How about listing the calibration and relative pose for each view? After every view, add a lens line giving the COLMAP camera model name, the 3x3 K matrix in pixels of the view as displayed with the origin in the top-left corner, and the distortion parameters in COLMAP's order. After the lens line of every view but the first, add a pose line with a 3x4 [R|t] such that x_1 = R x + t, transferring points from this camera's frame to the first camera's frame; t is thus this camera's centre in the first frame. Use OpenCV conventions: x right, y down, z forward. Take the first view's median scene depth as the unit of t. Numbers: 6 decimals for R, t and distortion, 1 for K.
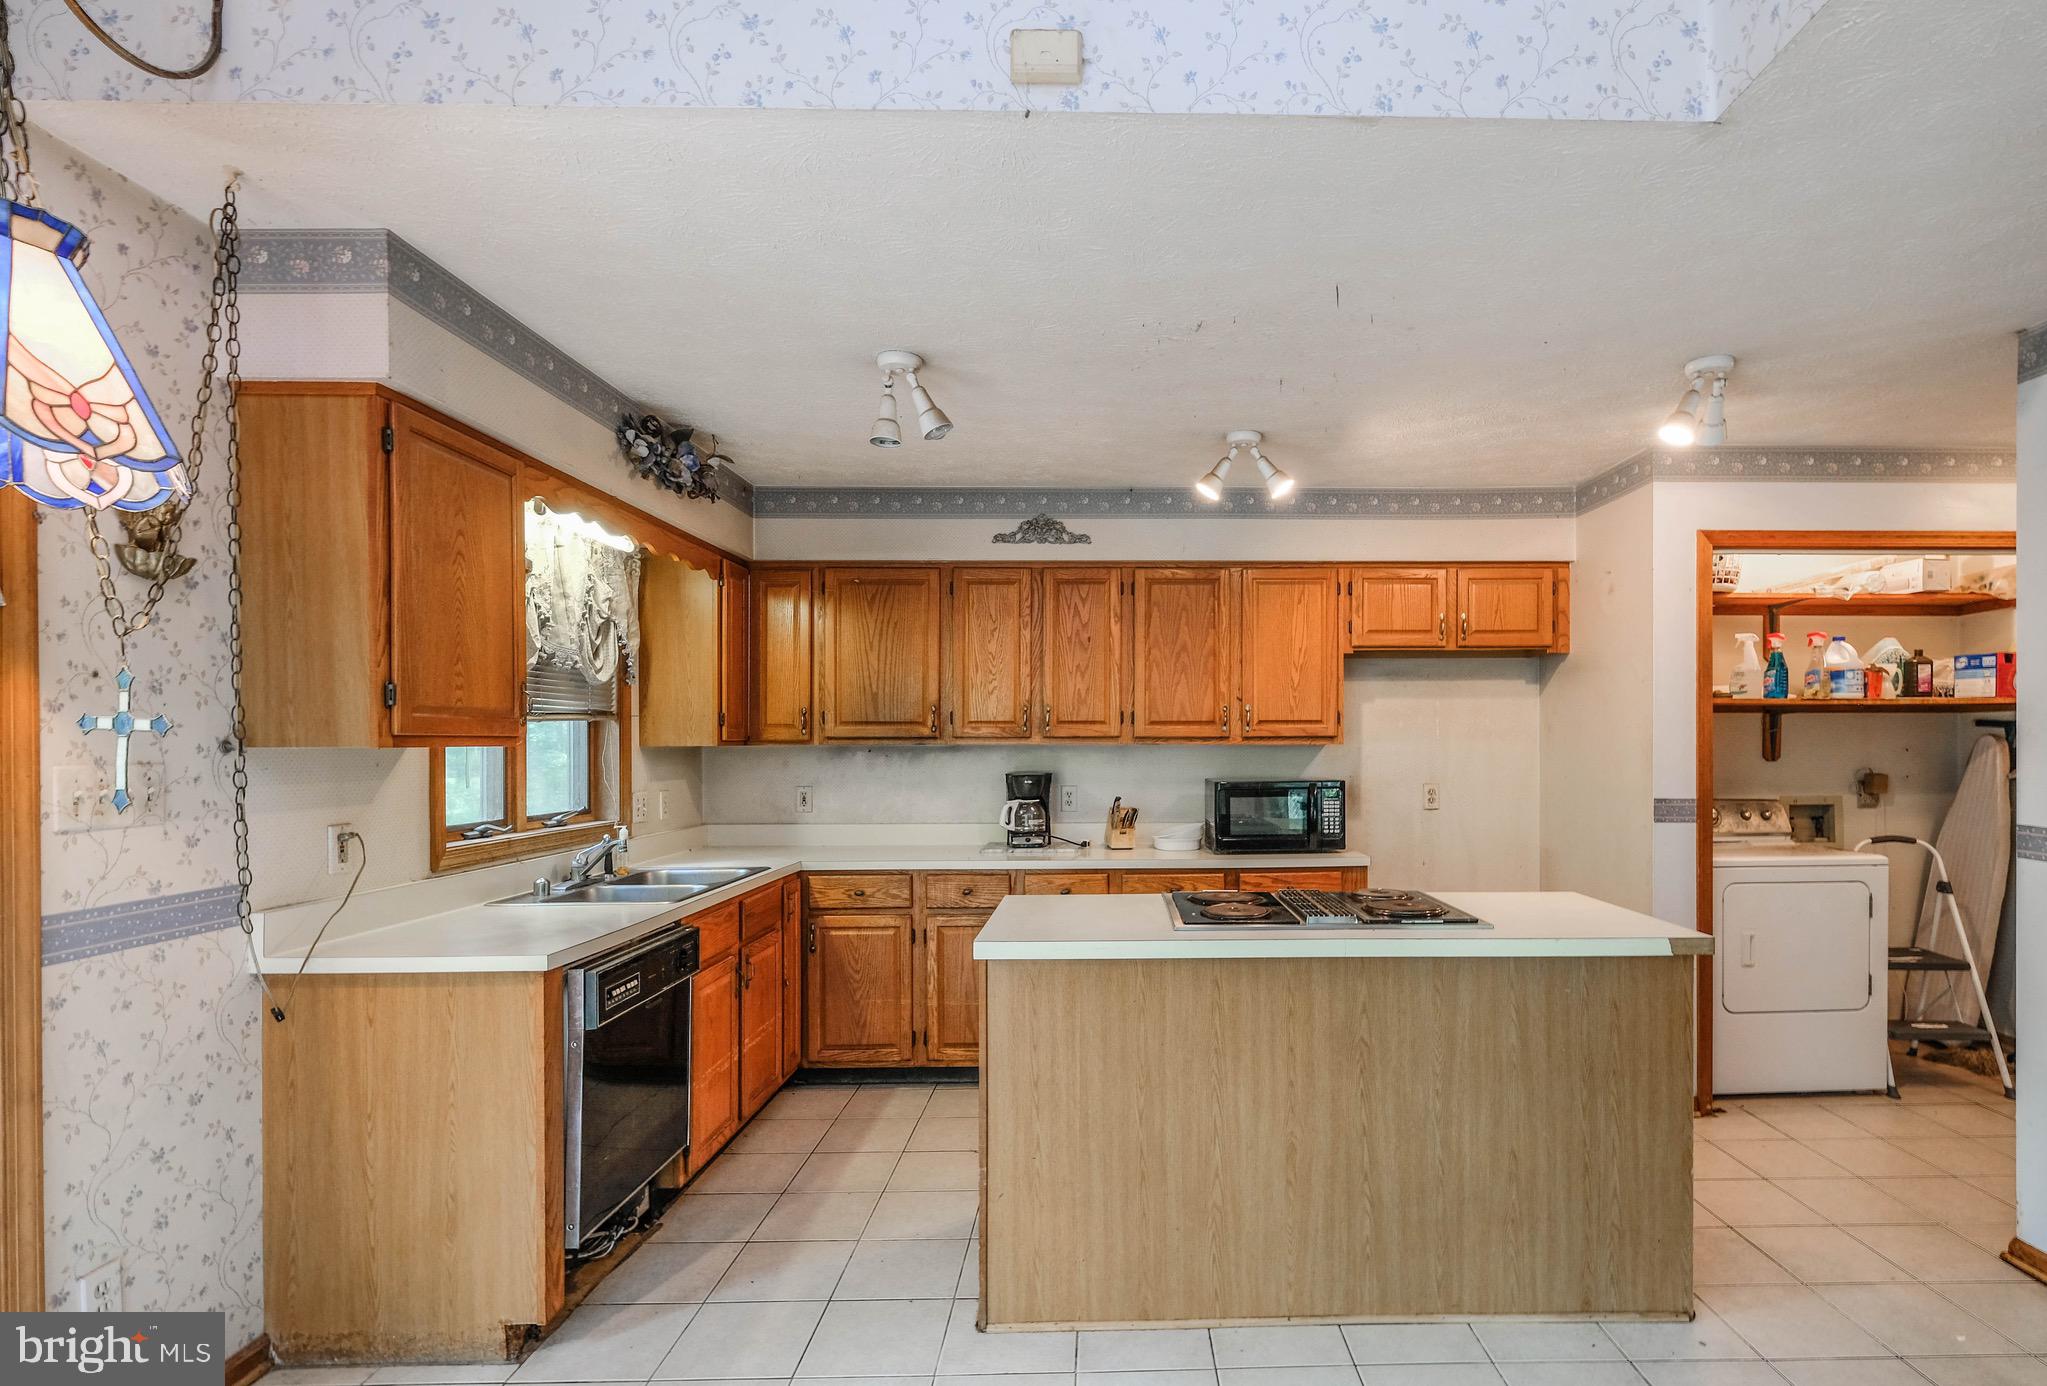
lens RADIAL K [[1023.2, 0, 1125.8], [0, 1023.2, 742.4], [0, 0, 1]] dist [-0.002327, 0.000204]
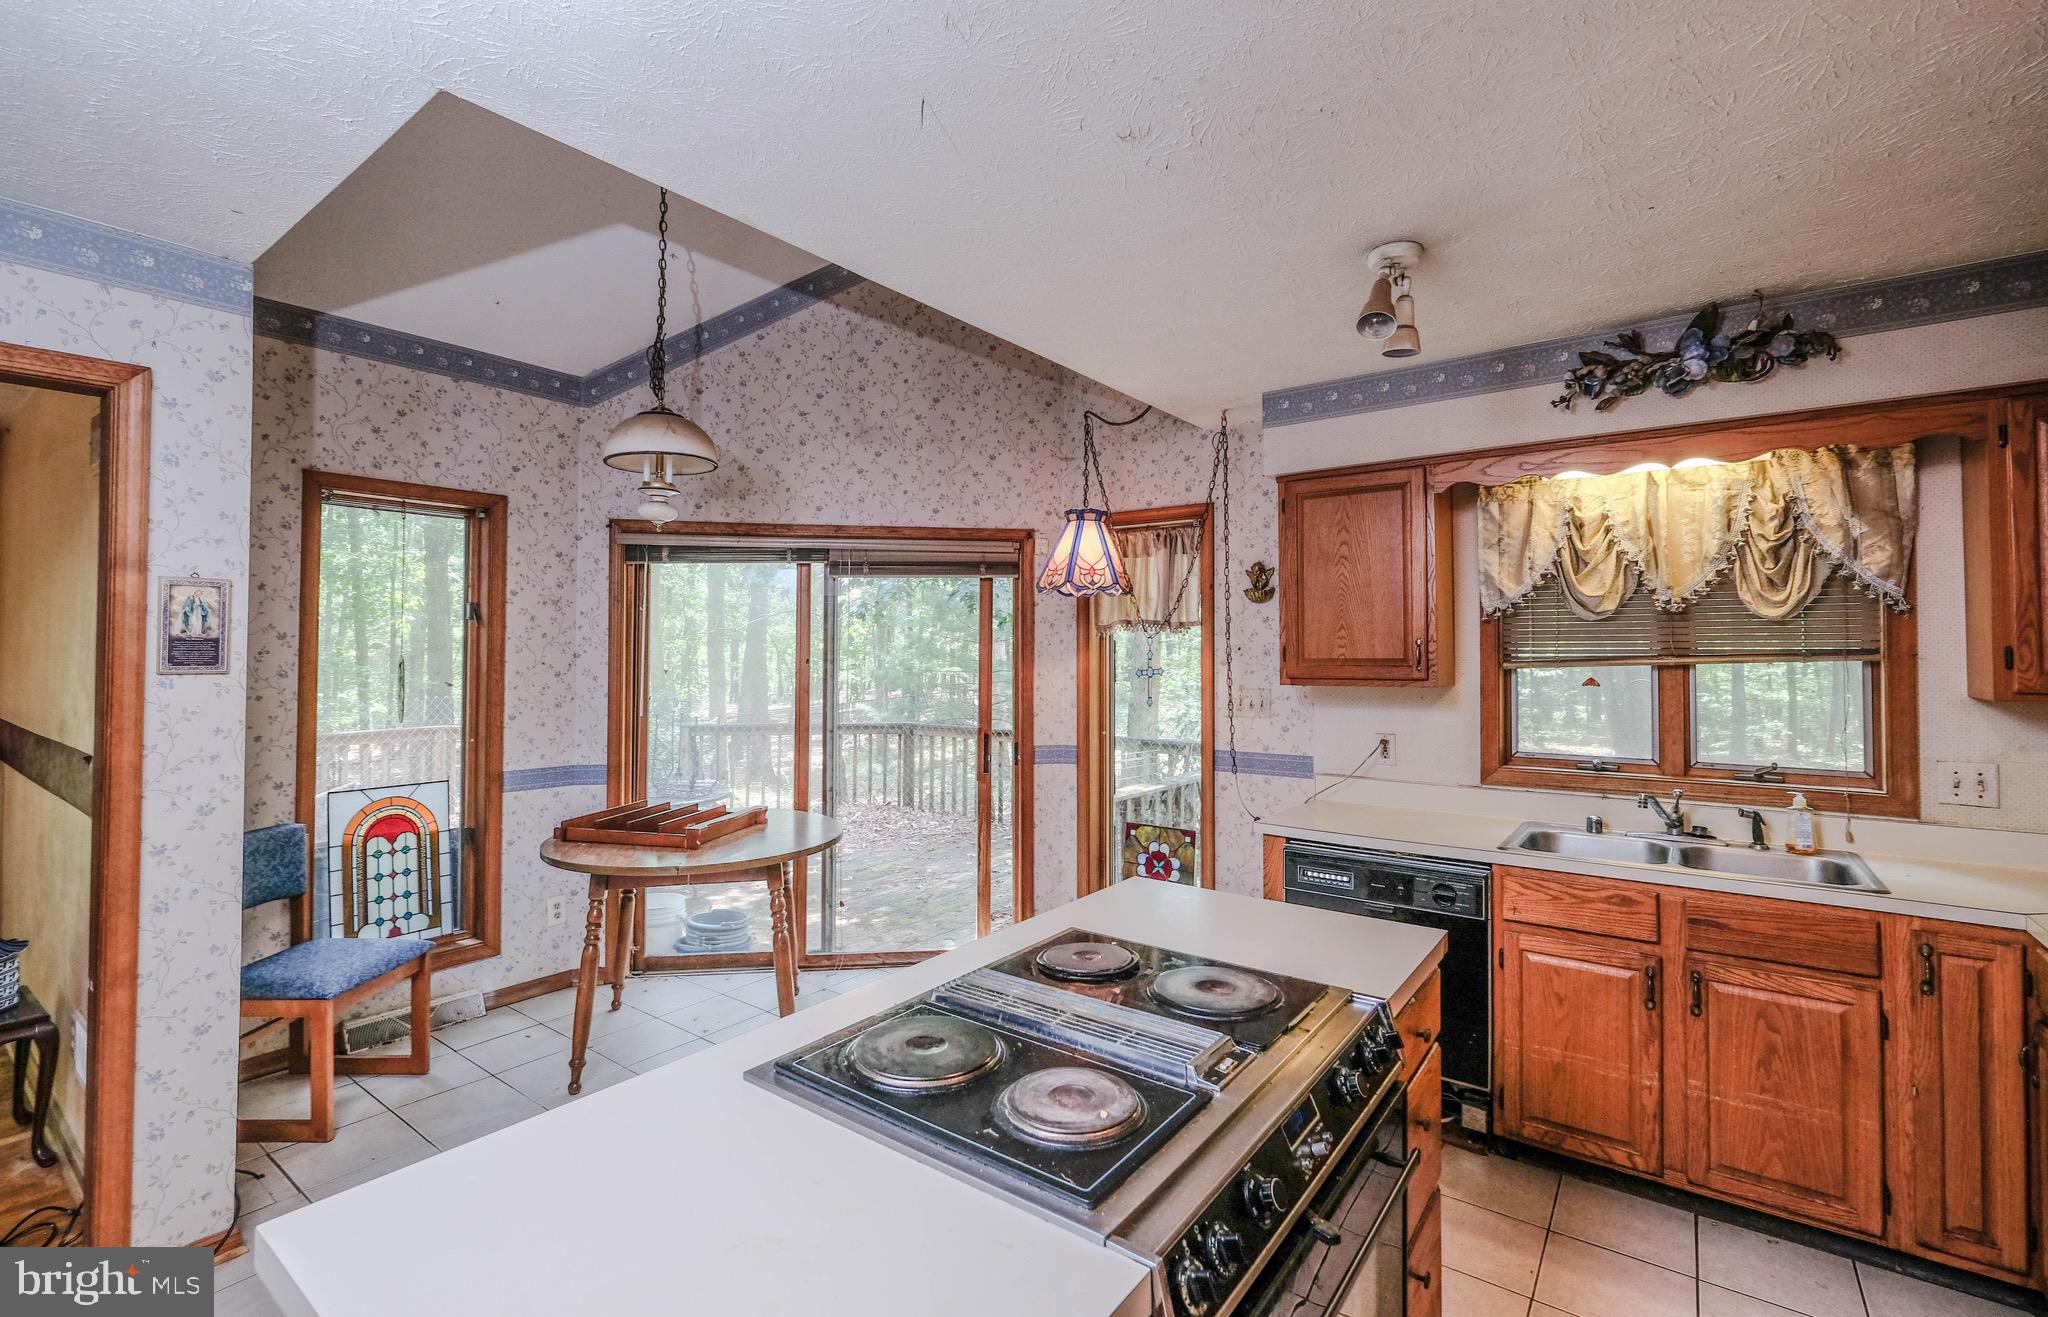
lens RADIAL K [[900.9, 0, 1024.0], [0, 900.9, 658.5], [0, 0, 1]] dist [-0.000850, -0.000085]
pose [[-0.616686, 0.001601, -0.787208, 0.408143], [0.000334, 0.999998, 0.001772, -0.023147], [0.787209, 0.000830, -0.616685, 0.871936]]
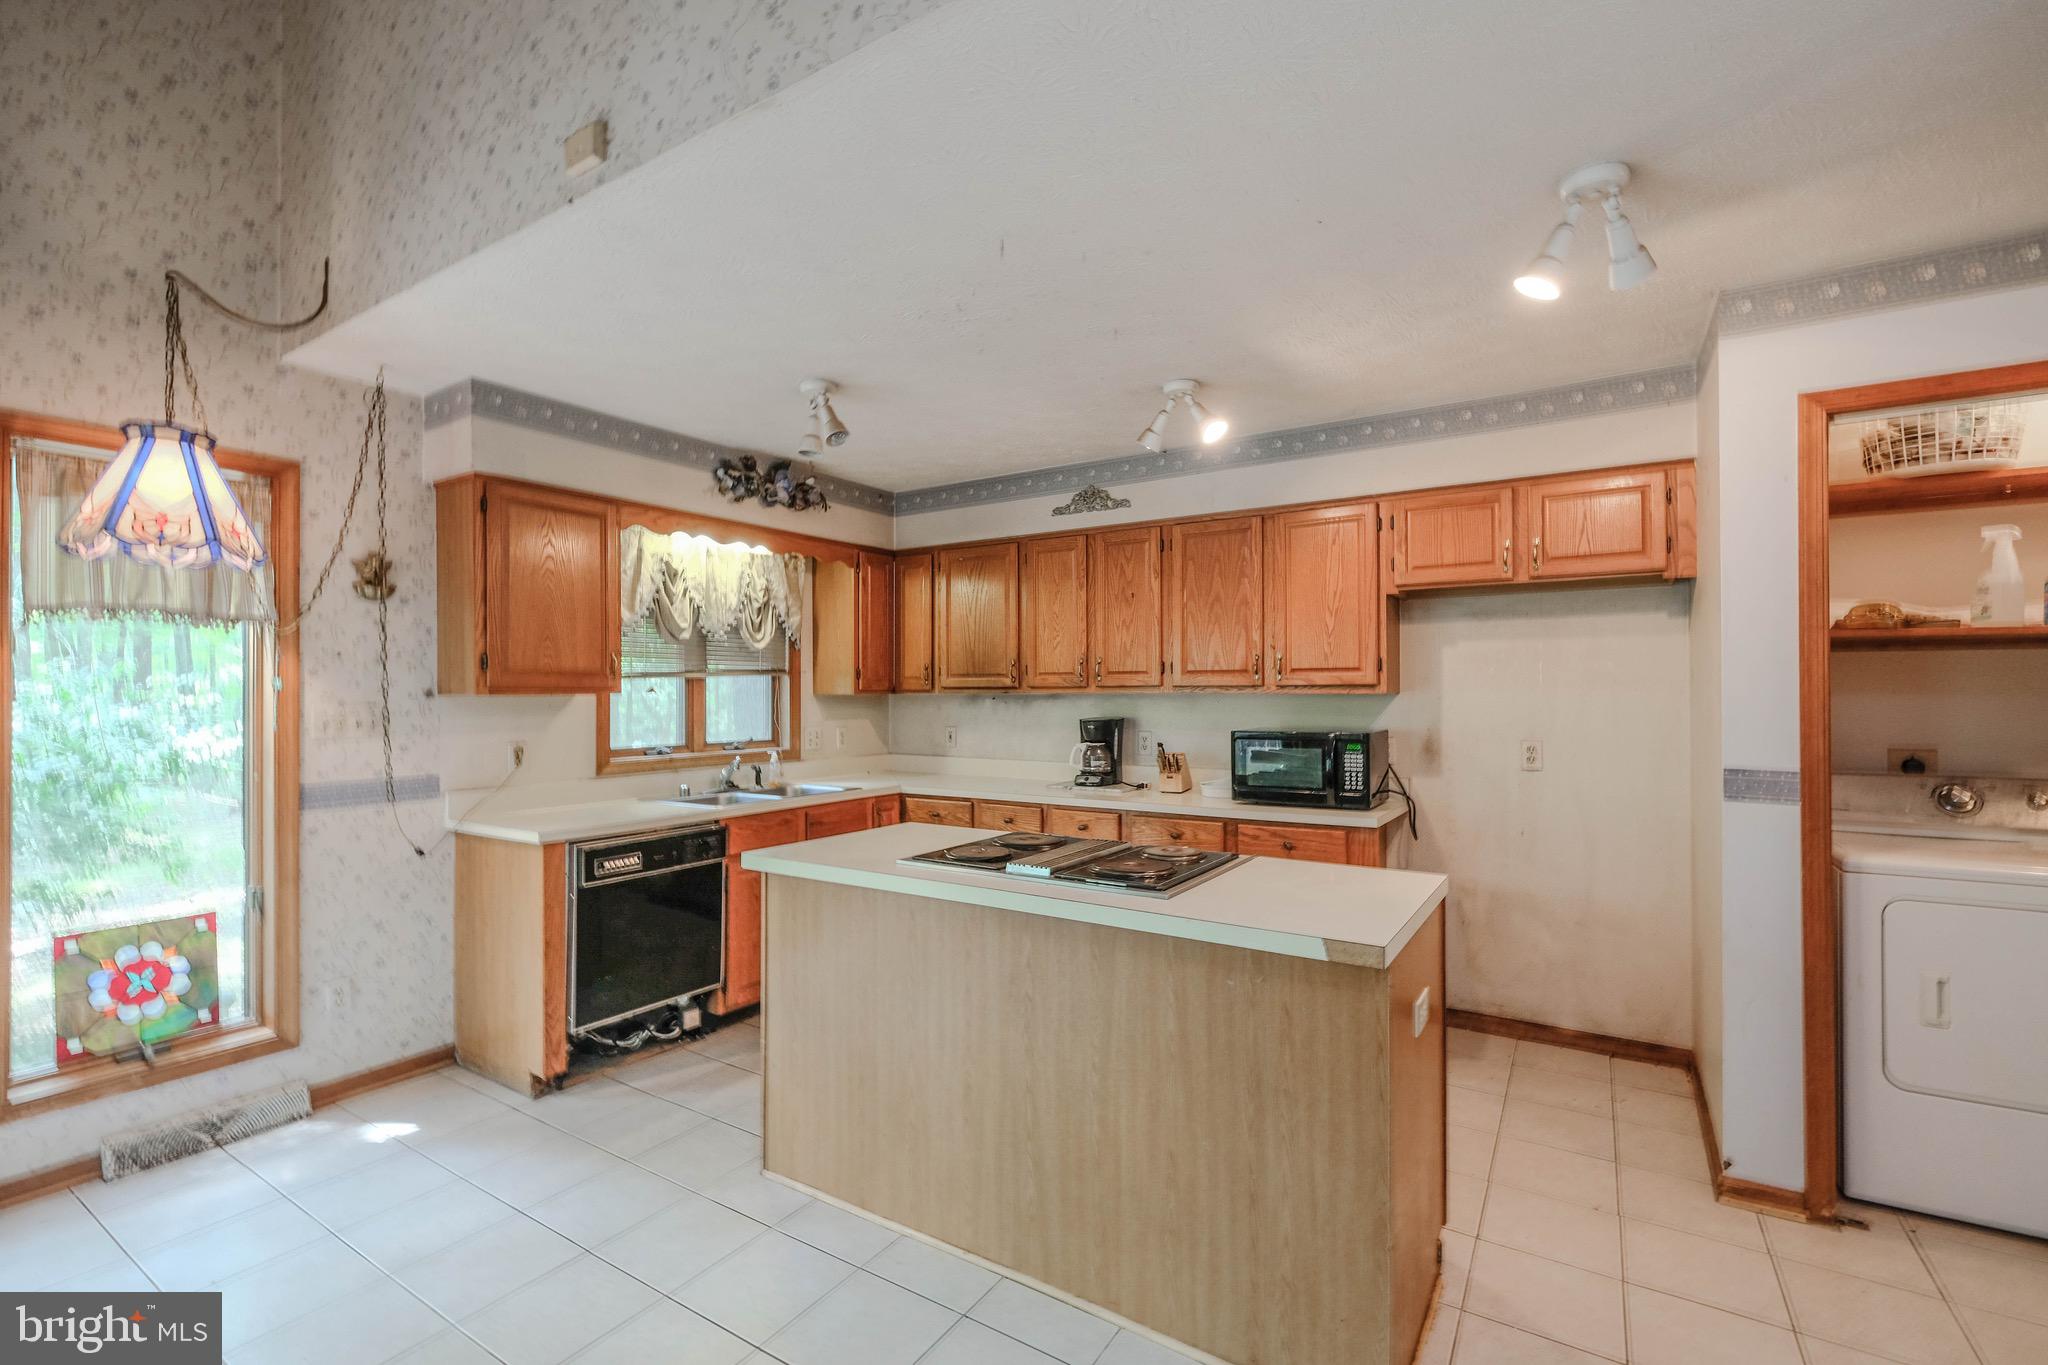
lens RADIAL K [[894.0, 0, 1024.0], [0, 894.0, 682.5], [0, 0, 1]] dist [-0.003525, -0.000382]
pose [[0.827362, -0.005387, -0.561644, 0.427485], [0.000819, 0.999965, -0.008386, -0.001527], [0.561669, 0.006478, 0.827337, 0.170819]]
